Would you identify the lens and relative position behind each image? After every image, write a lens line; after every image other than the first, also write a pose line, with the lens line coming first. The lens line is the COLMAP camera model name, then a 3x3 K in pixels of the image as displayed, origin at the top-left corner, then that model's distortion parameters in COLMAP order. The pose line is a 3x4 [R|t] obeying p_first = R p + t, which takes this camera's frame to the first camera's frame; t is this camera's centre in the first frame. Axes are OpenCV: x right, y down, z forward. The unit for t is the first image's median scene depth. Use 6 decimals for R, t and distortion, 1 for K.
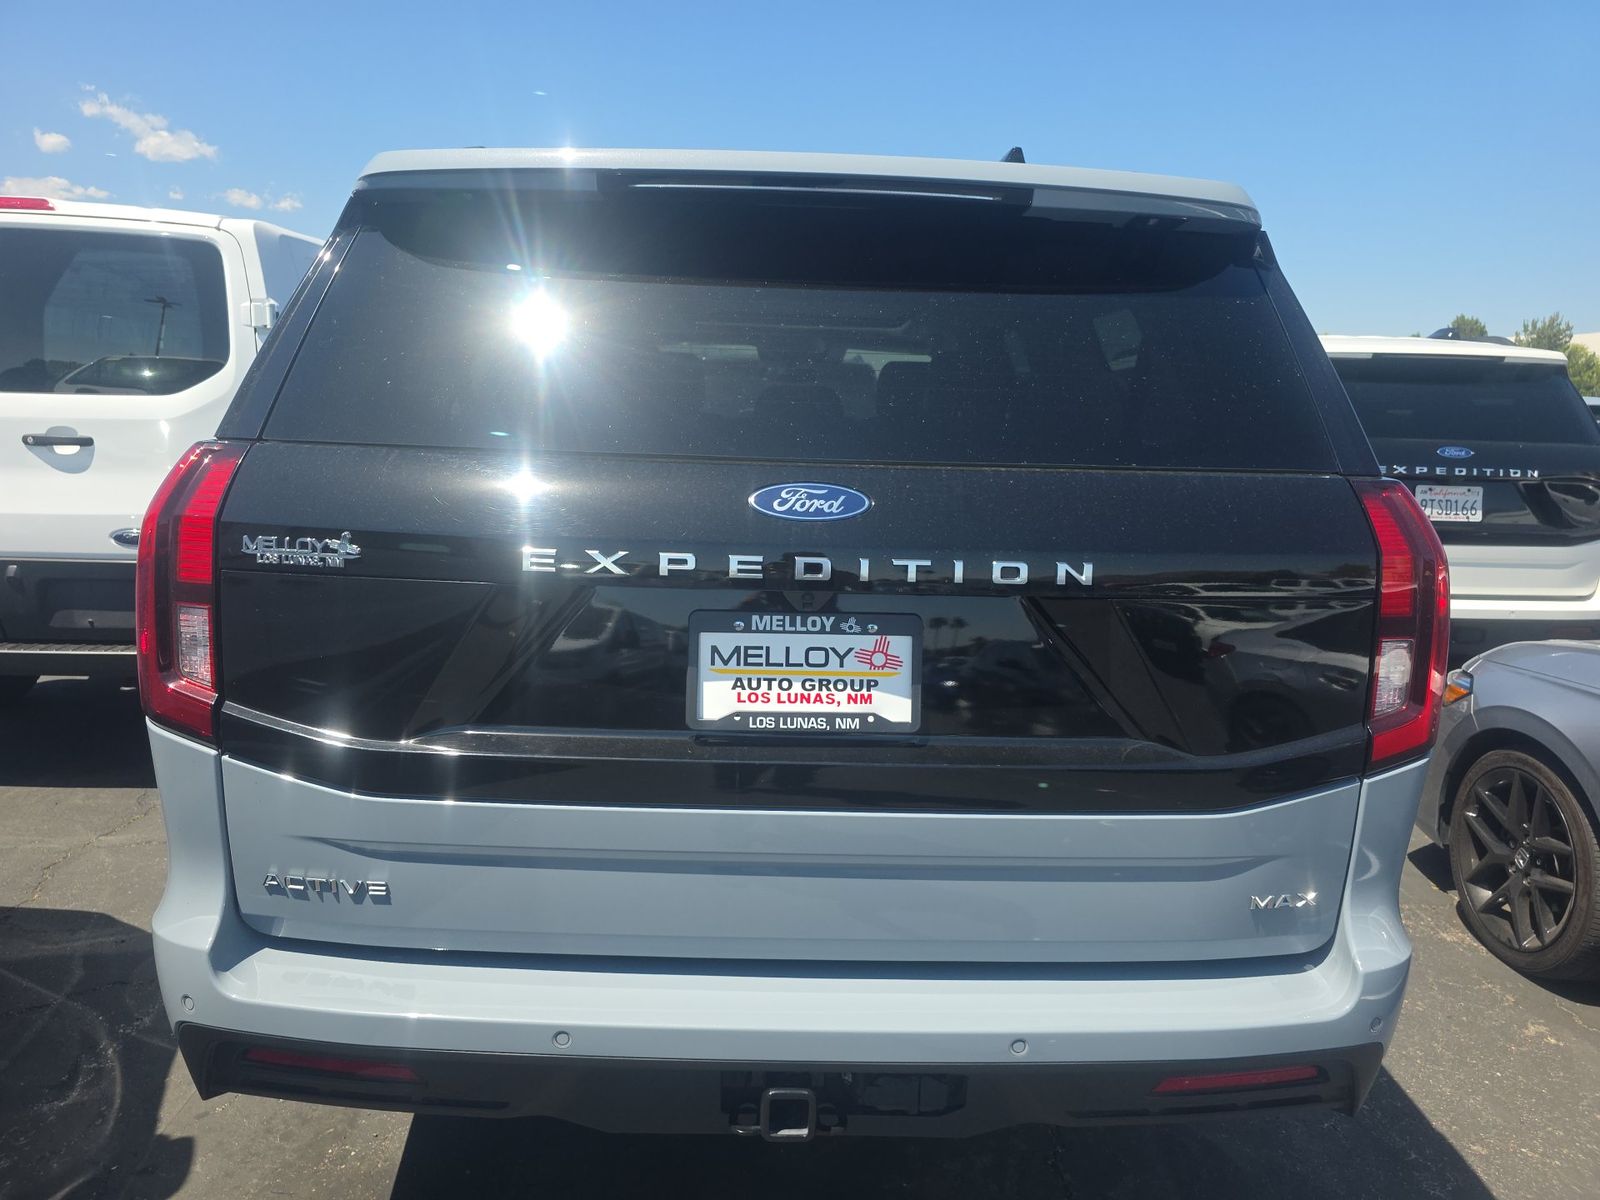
lens RADIAL K [[1086.7, 0, 807.4], [0, 1086.7, 602.1], [0, 0, 1]] dist [0.022976, -0.007611]
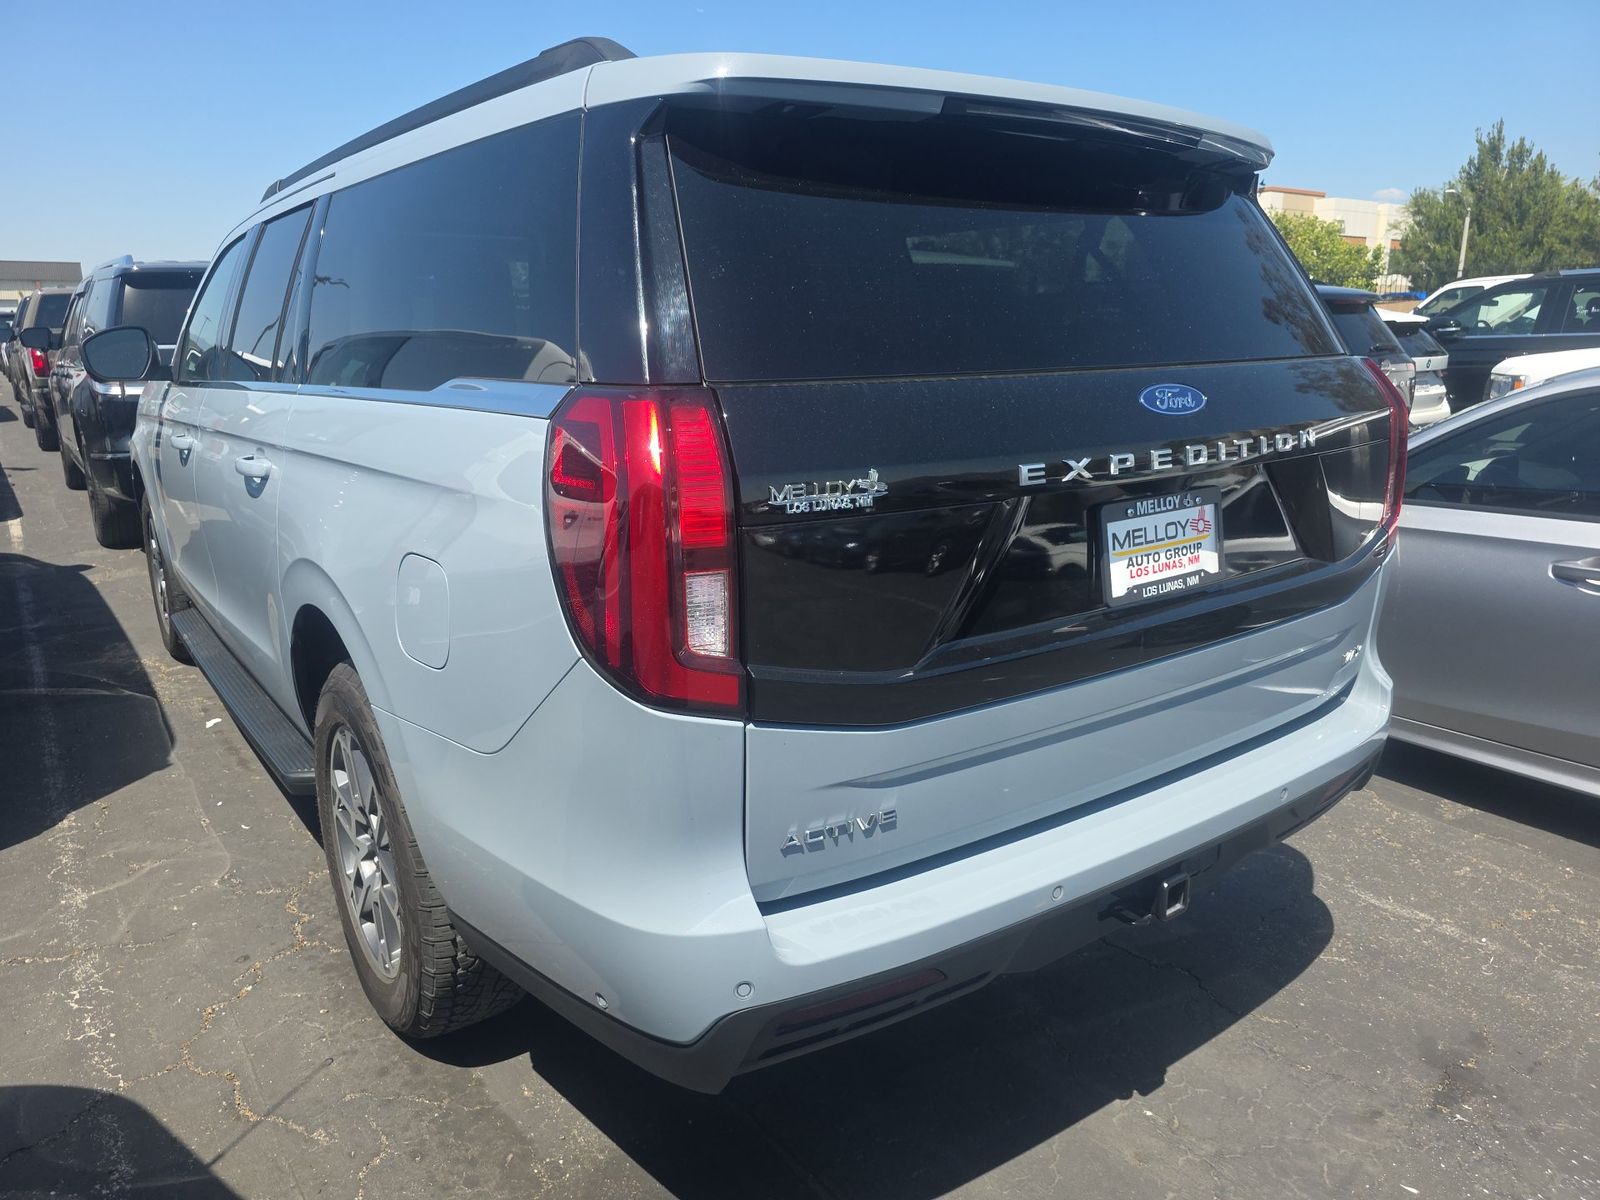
lens RADIAL K [[1086.7, 0, 808.6], [0, 1086.7, 610.1], [0, 0, 1]] dist [0.022976, -0.007611]
pose [[0.834587, -0.179570, 0.520787, -0.967383], [0.116432, 0.981522, 0.151846, -0.092096], [-0.538432, -0.066092, 0.840073, 0.202266]]
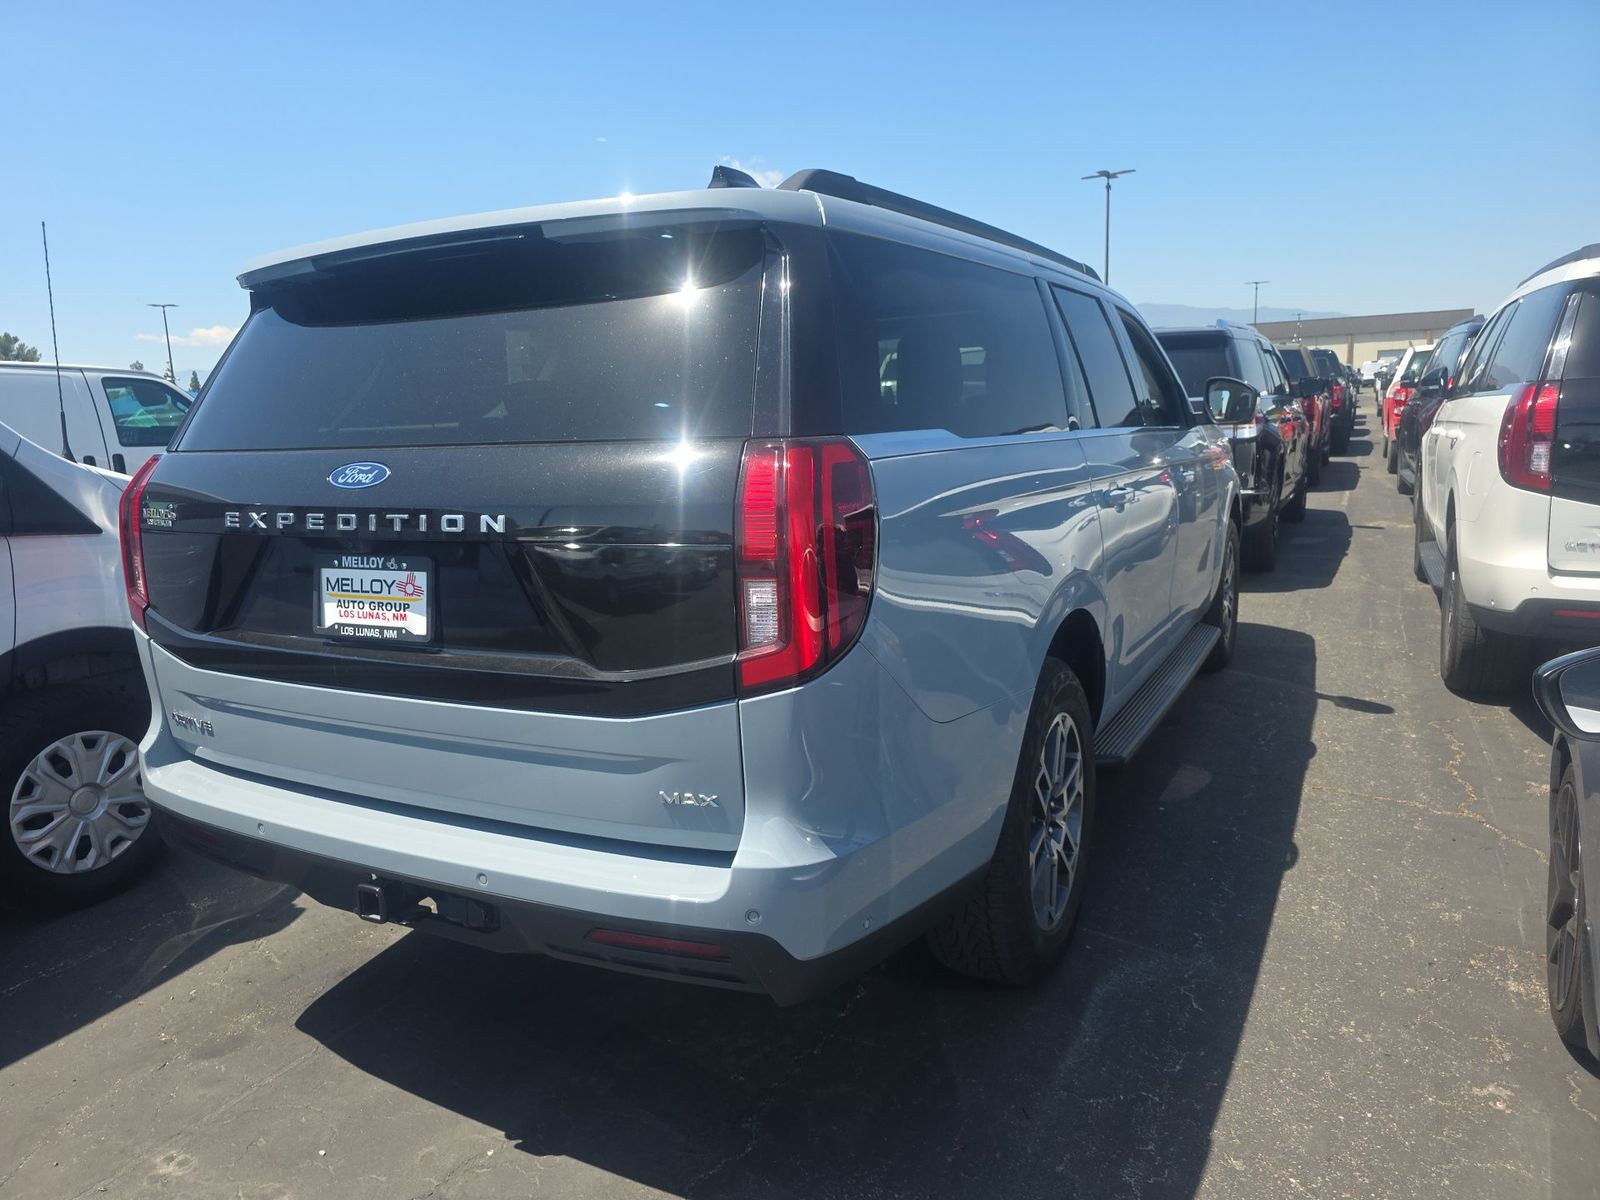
lens RADIAL K [[1086.7, 0, 785.2], [0, 1086.7, 642.9], [0, 0, 1]] dist [0.022976, -0.007611]
pose [[0.849890, 0.040288, -0.525419, 1.207109], [-0.016207, 0.998600, 0.050354, 0.044224], [0.526712, -0.034280, 0.849353, 0.076691]]
